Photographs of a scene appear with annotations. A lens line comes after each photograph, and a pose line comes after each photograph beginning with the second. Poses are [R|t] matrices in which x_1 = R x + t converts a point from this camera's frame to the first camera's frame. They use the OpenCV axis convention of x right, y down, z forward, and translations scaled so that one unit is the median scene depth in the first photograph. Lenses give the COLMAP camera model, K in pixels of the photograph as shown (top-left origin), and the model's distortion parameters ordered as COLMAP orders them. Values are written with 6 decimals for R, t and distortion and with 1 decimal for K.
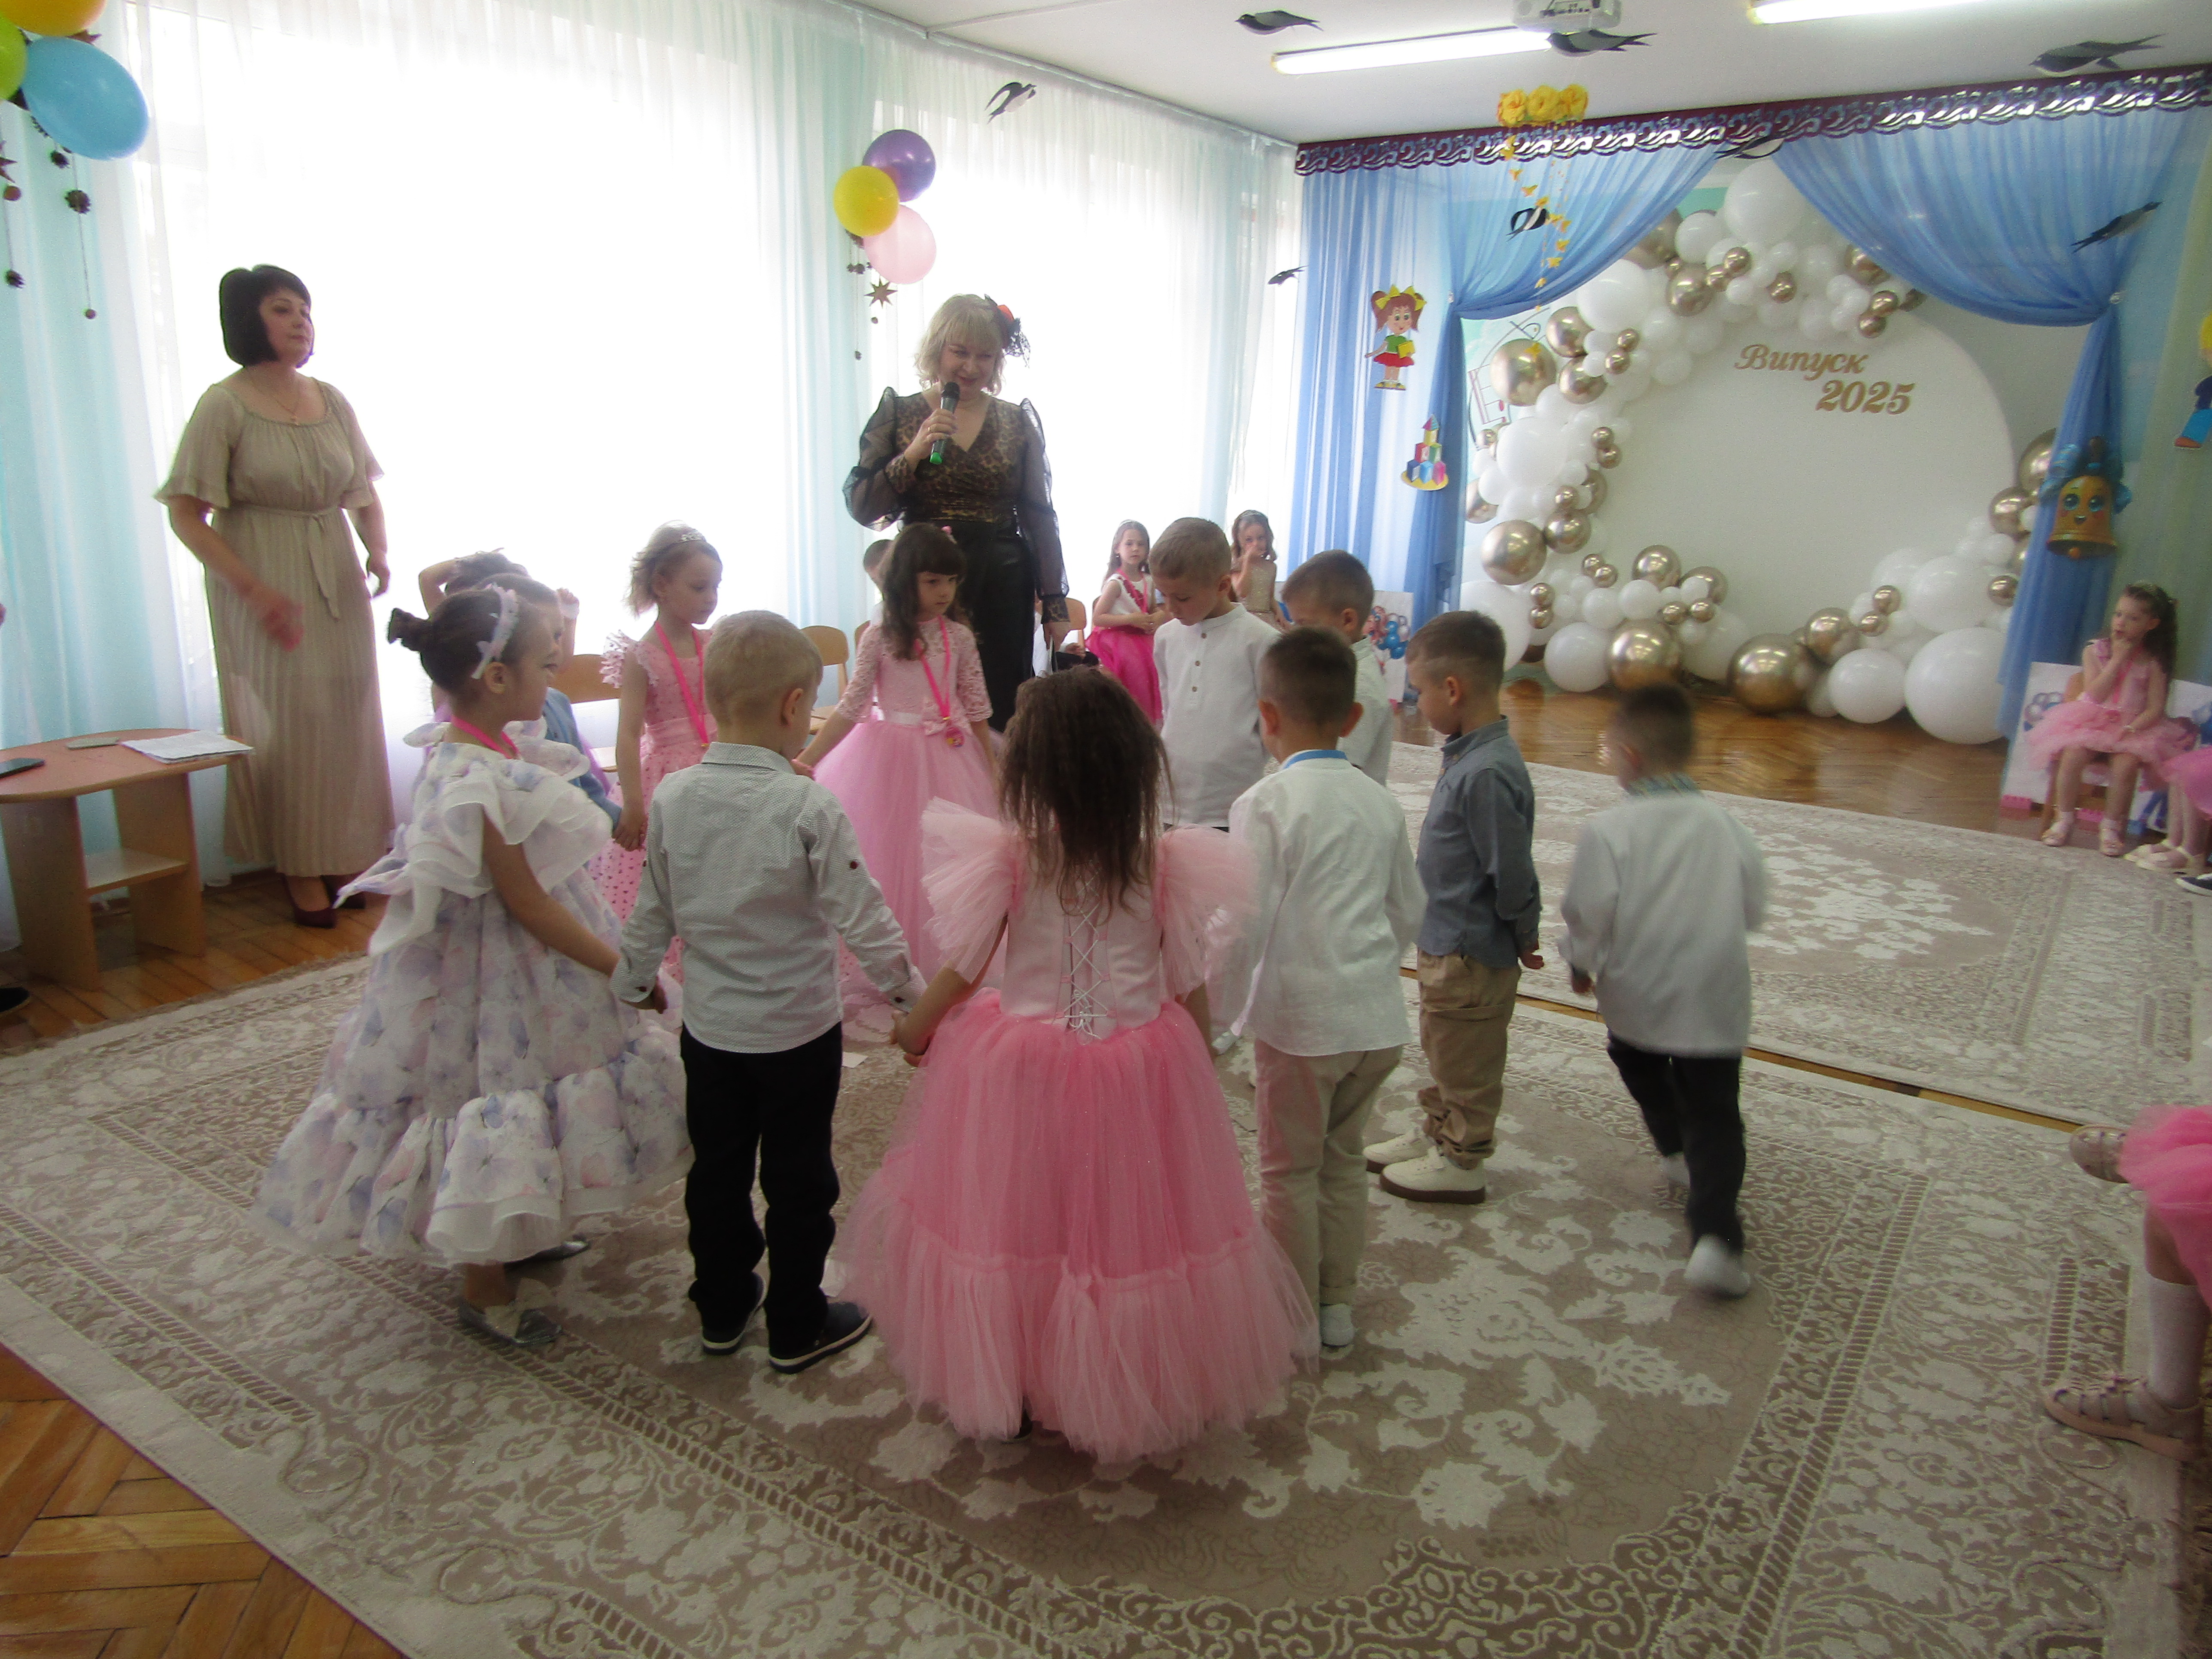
lens RADIAL K [[1586.2, 0, 1108.7], [0, 1586.2, 838.6], [0, 0, 1]] dist [-0.008711, -0.001828]
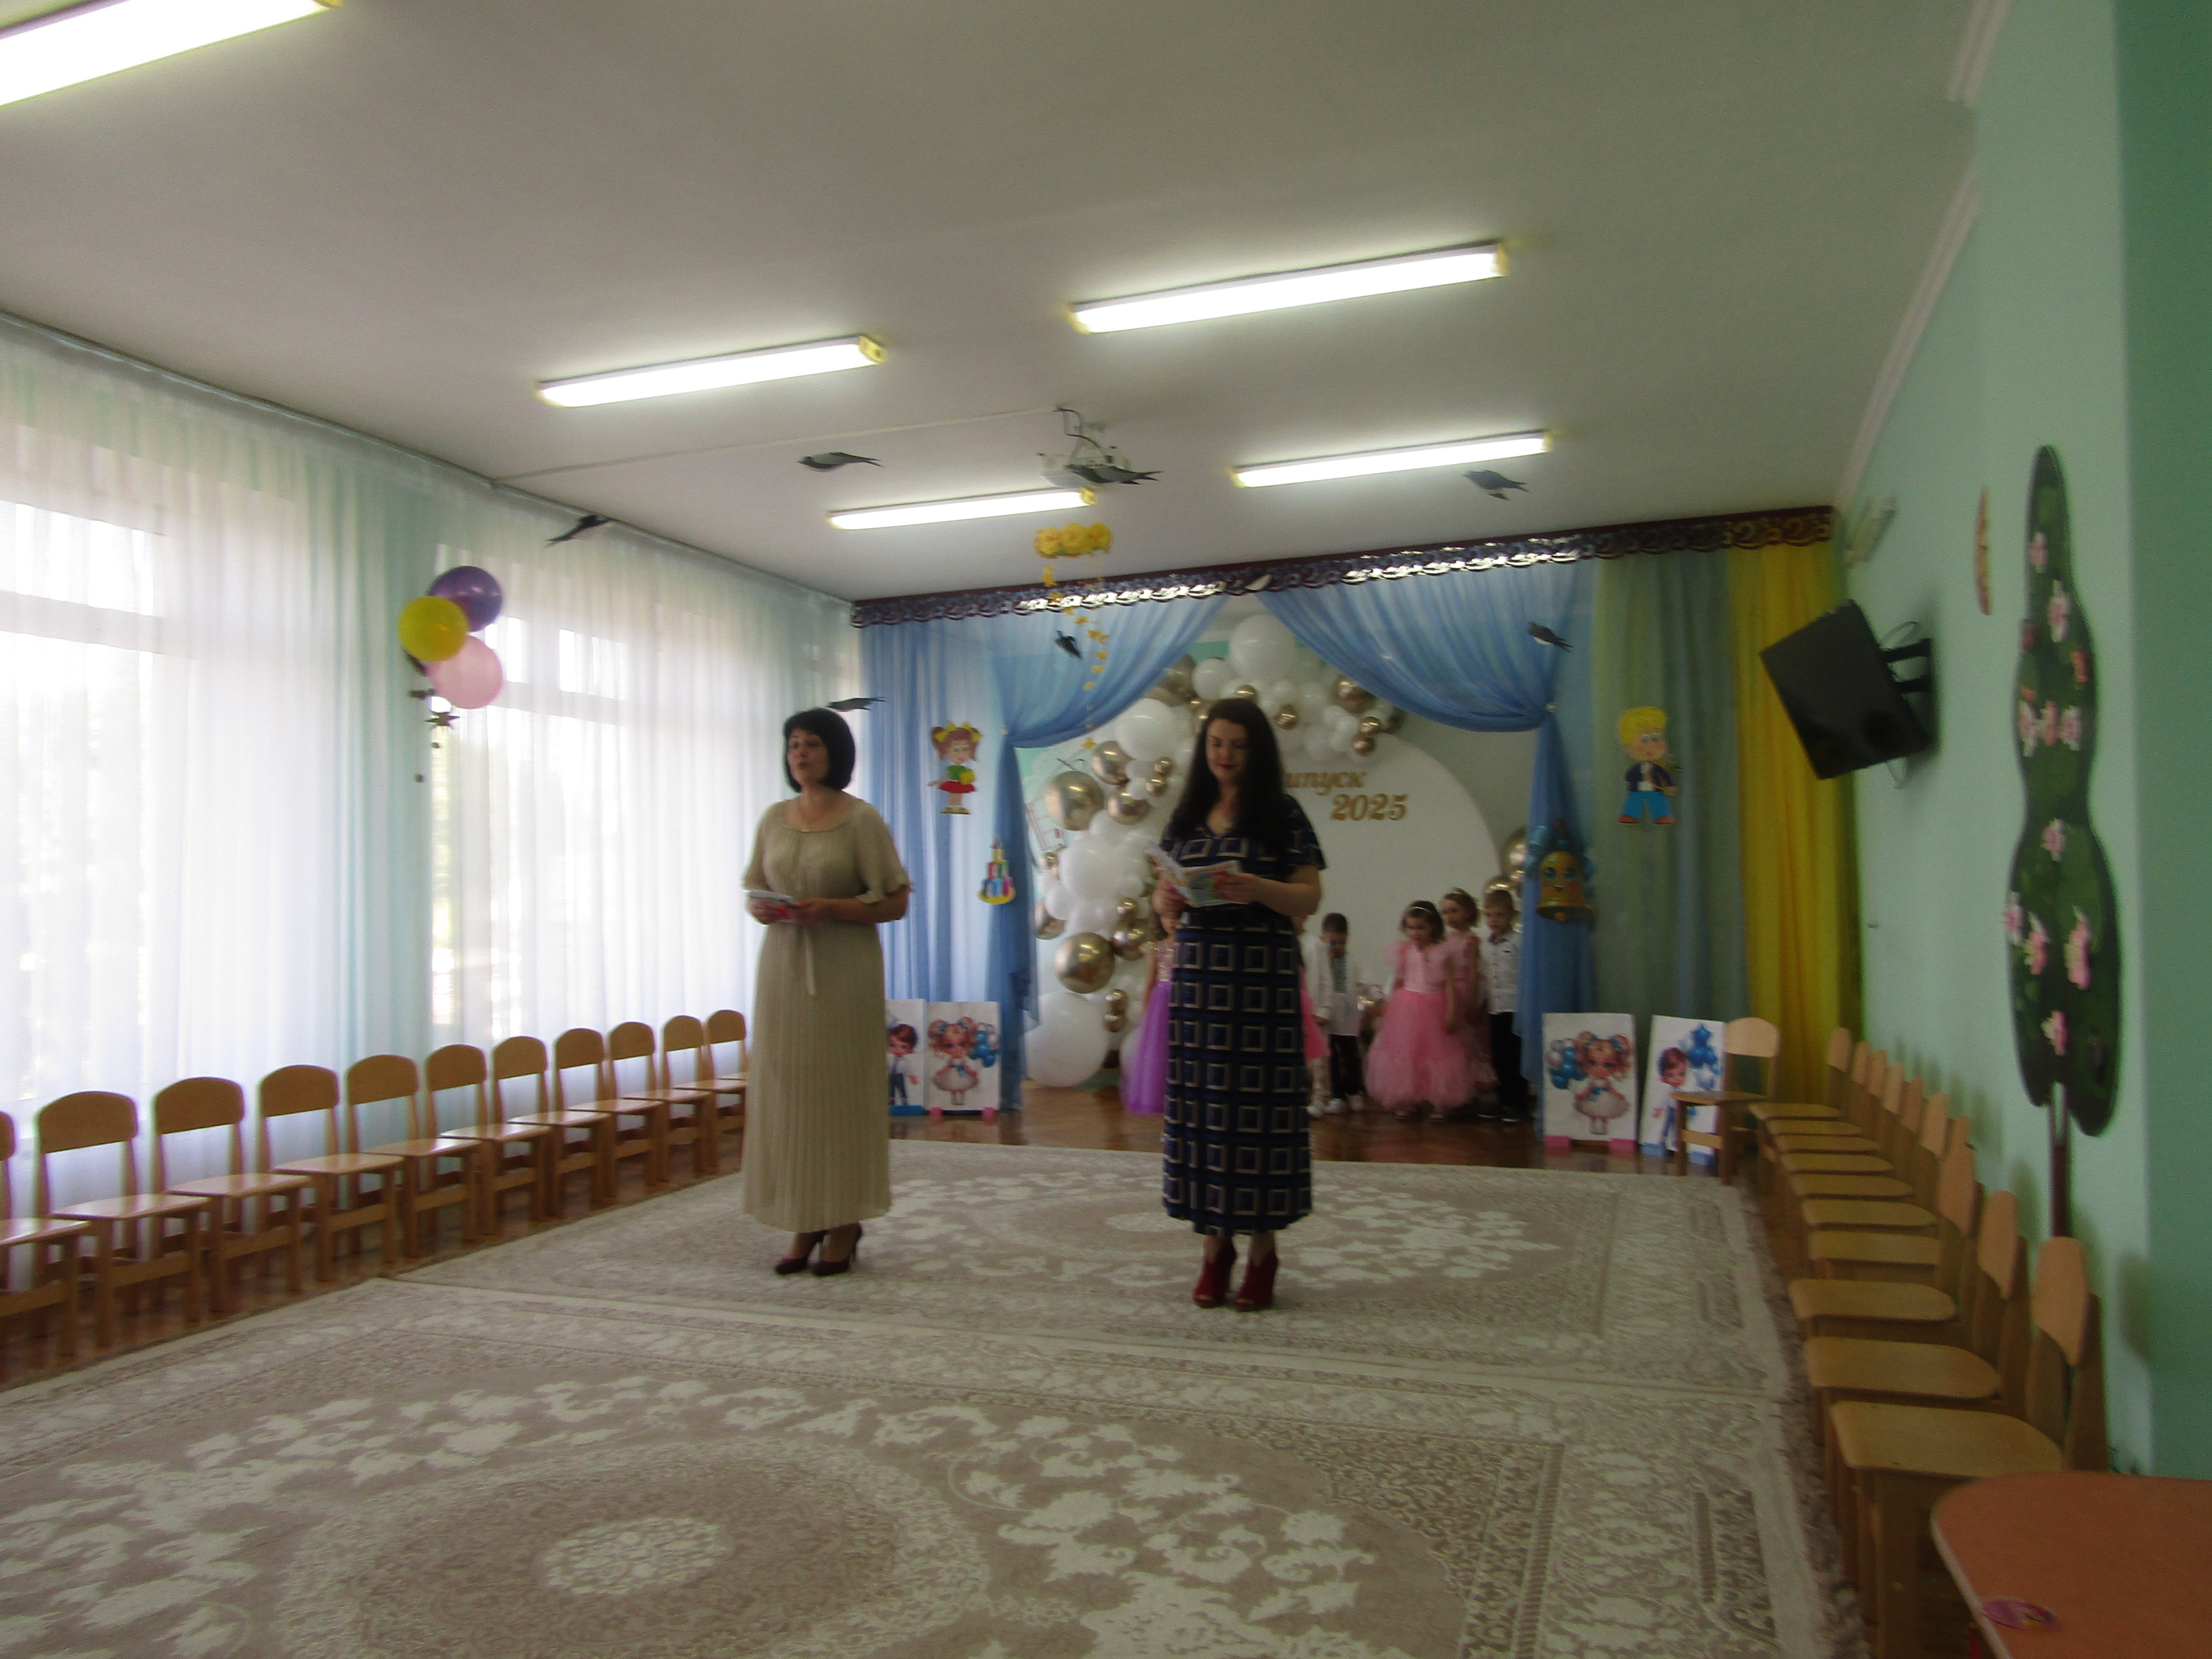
lens RADIAL K [[1586.2, 0, 1115.5], [0, 1586.2, 859.3], [0, 0, 1]] dist [-0.008711, -0.001828]
pose [[0.960406, -0.040286, 0.275677, -0.015063], [0.114711, 0.958906, -0.259501, 0.036232], [-0.253894, 0.280849, 0.925560, 0.000246]]
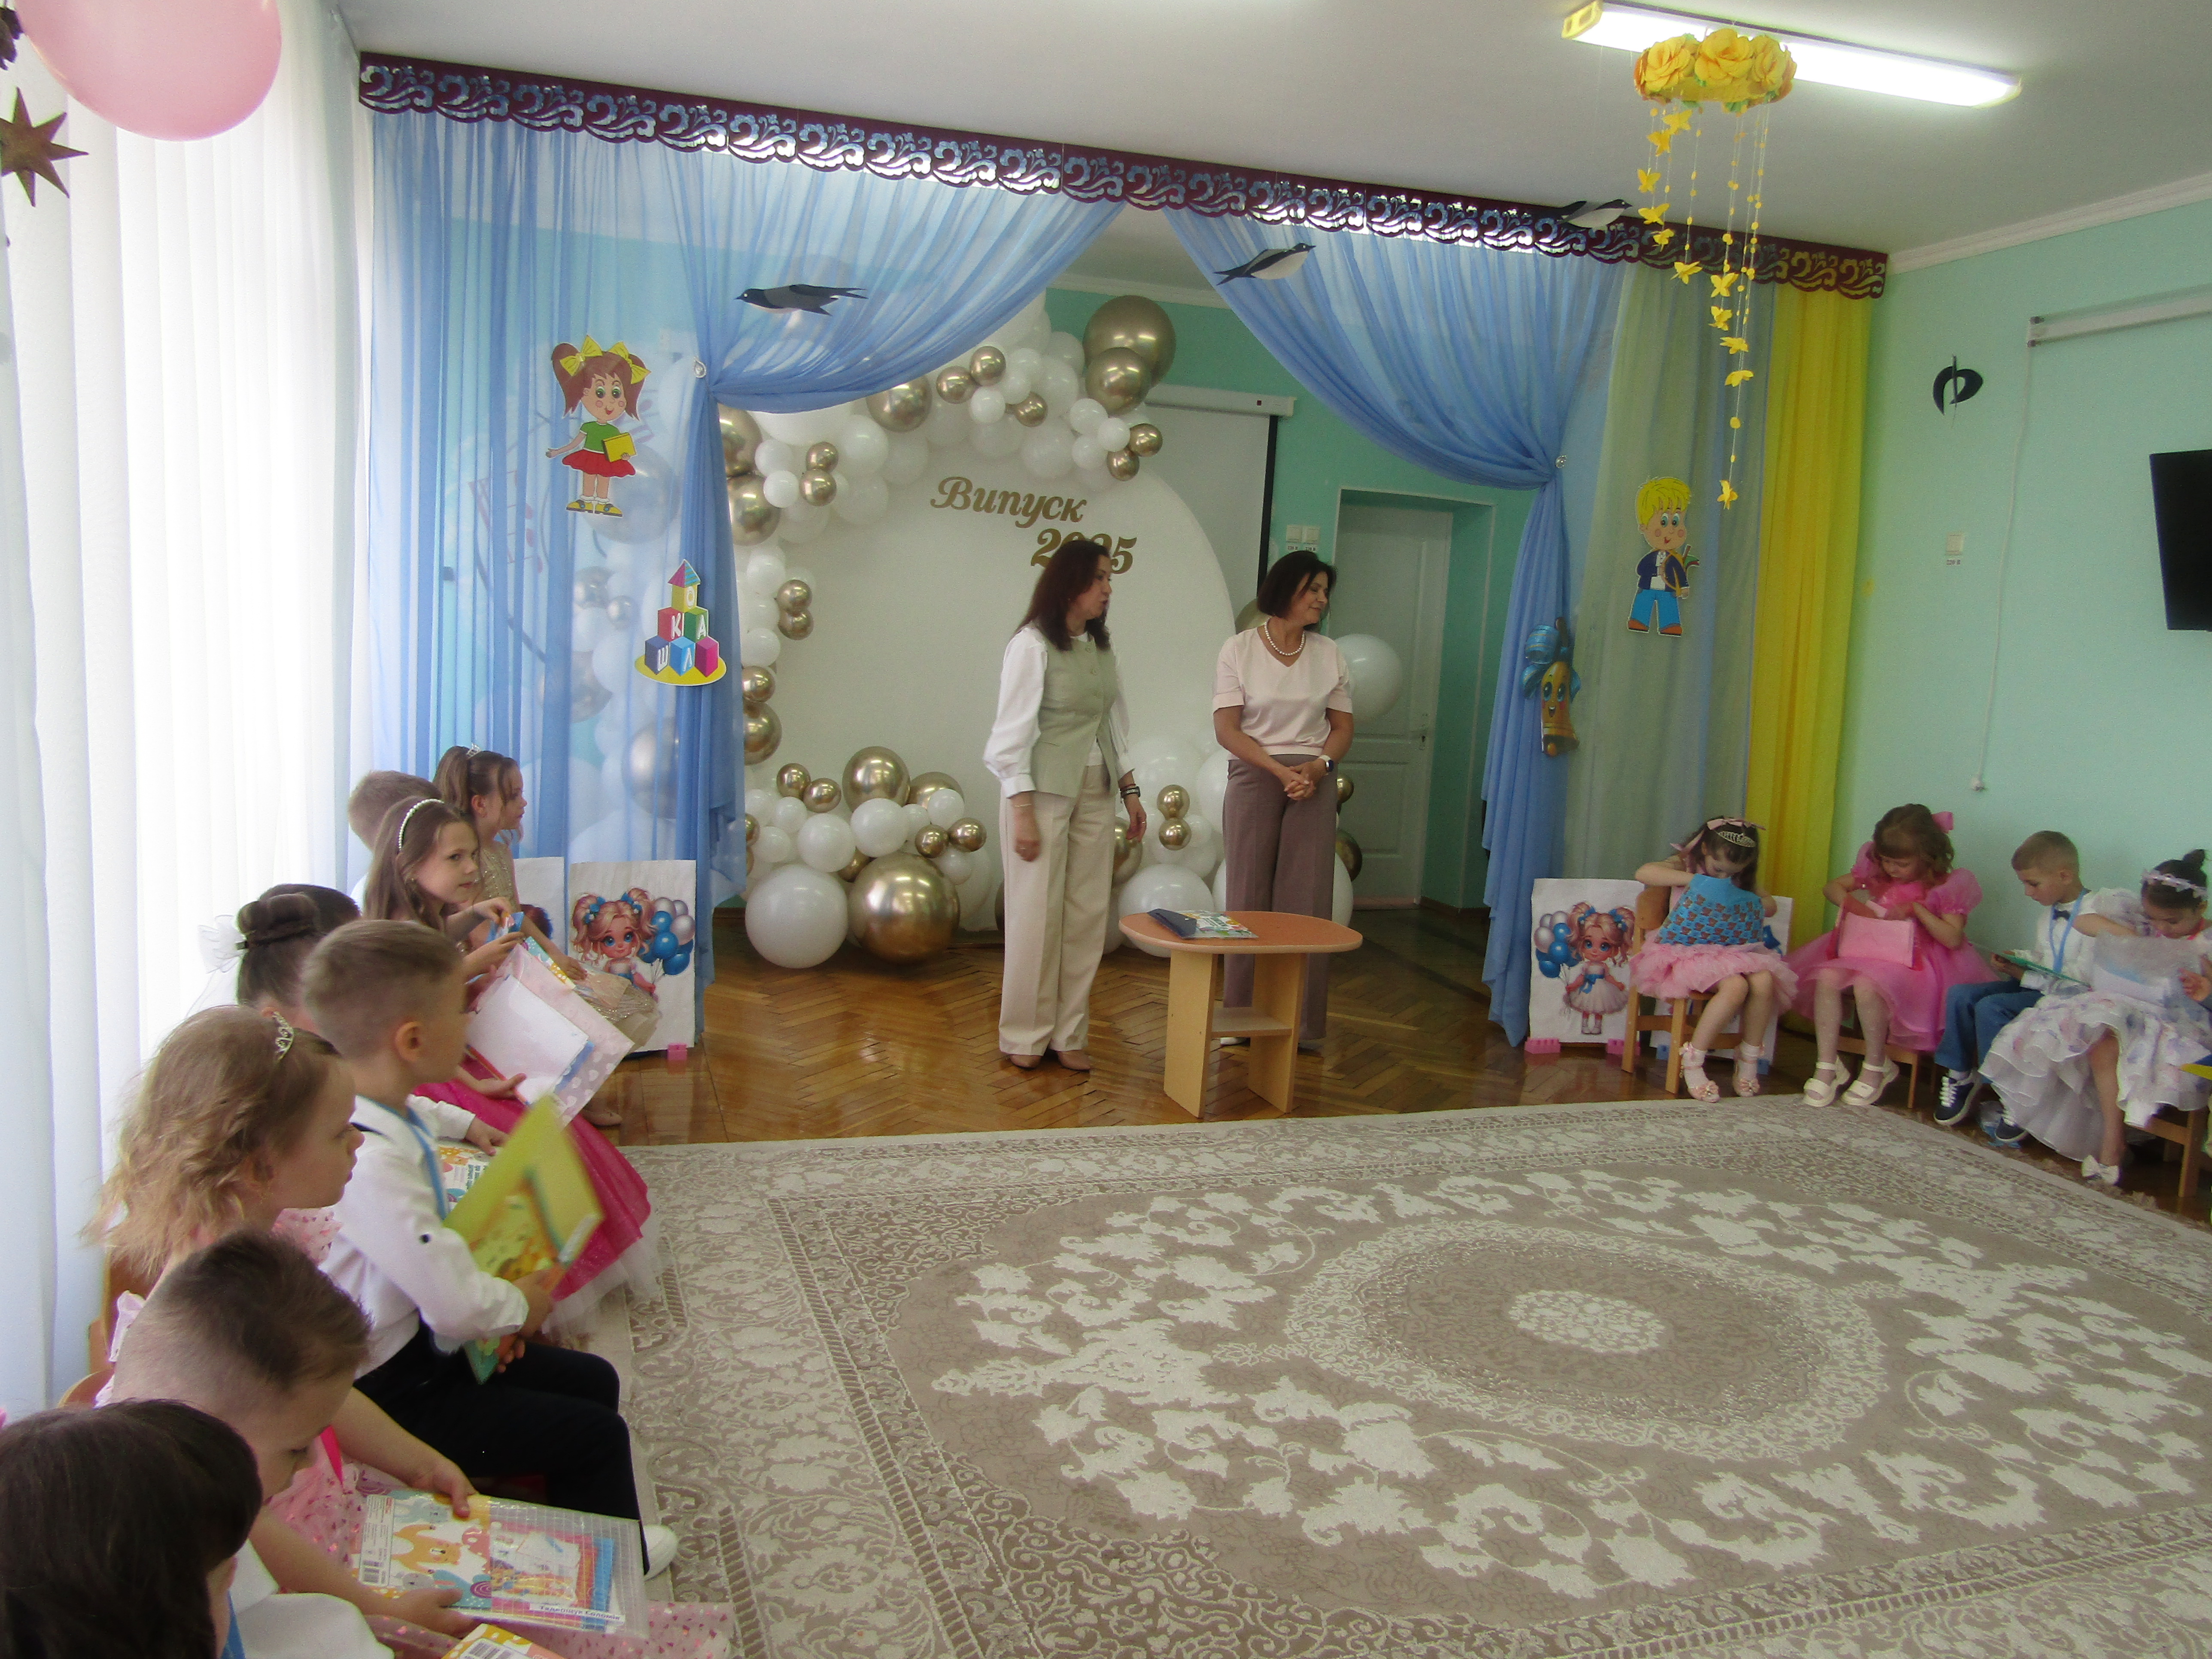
lens RADIAL K [[1720.5, 0, 1150.1], [0, 1720.5, 845.2], [0, 0, 1]] dist [-0.011297, 0.001566]
pose [[0.590064, -0.103702, 0.800669, -0.238332], [0.171237, 0.985229, 0.001411, -0.146753], [-0.788988, 0.136271, 0.599106, 0.539513]]
